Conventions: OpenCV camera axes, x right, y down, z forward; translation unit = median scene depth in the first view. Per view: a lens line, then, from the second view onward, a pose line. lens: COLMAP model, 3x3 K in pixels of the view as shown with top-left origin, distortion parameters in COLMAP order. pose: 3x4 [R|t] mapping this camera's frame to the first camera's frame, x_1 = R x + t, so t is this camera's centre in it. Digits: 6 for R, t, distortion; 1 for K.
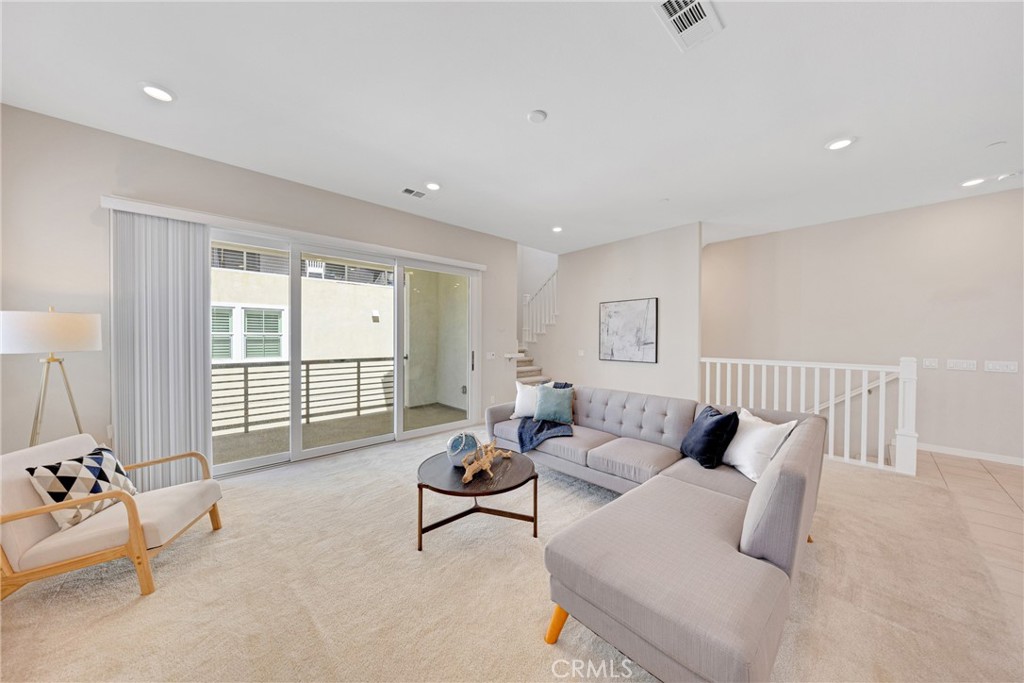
lens RADIAL K [[332.3, 0, 506.6], [0, 332.3, 338.9], [0, 0, 1]] dist [-0.002704, 0.000206]
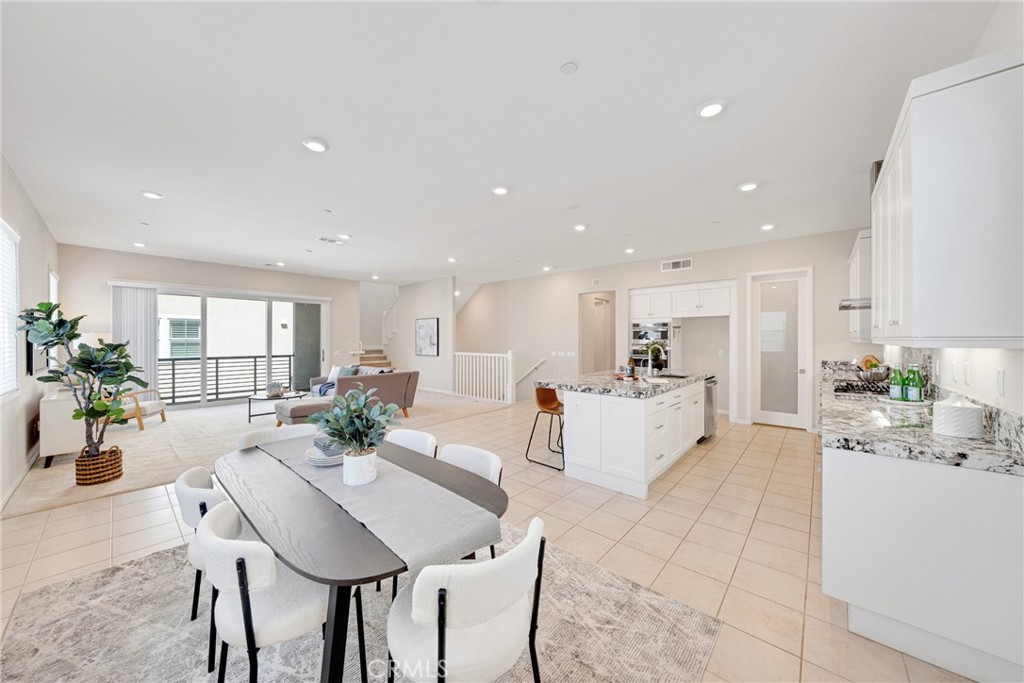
lens RADIAL K [[350.4, 0, 503.5], [0, 350.4, 337.0], [0, 0, 1]] dist [0.001358, -0.000855]
pose [[0.994691, -0.003734, 0.102843, 0.850170], [0.004873, 0.999929, -0.010829, -0.004732], [-0.102795, 0.011273, 0.994639, -1.154084]]
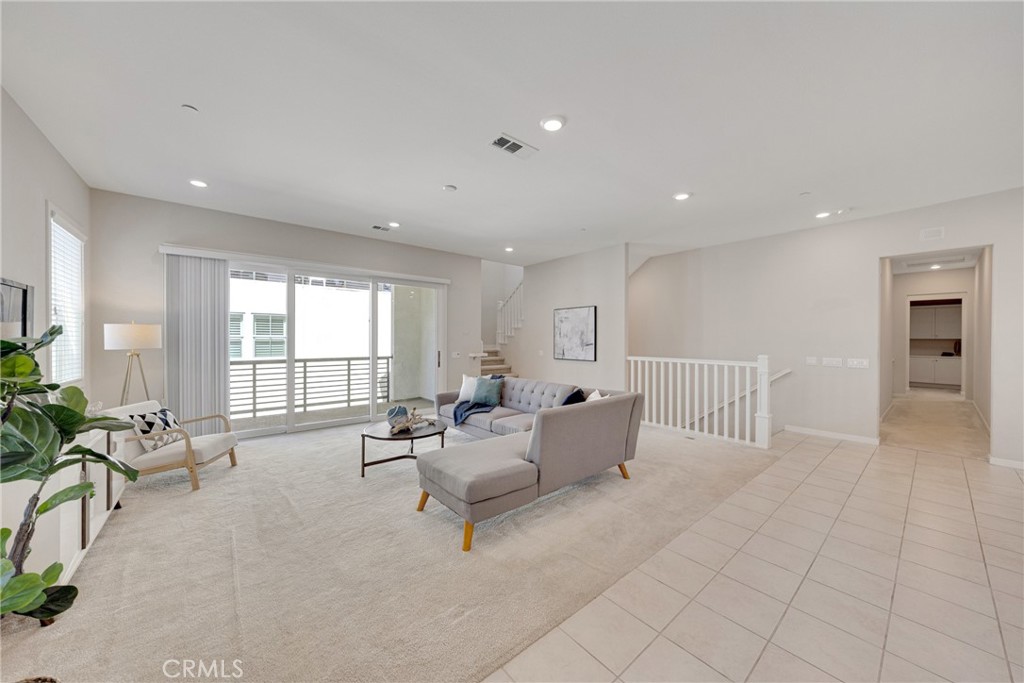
lens RADIAL K [[350.4, 0, 513.5], [0, 350.4, 338.6], [0, 0, 1]] dist [0.001358, -0.000855]
pose [[0.999503, -0.000432, -0.031512, 0.286286], [0.000231, 0.999980, -0.006393, 0.000429], [0.031514, 0.006383, 0.999483, -0.357113]]
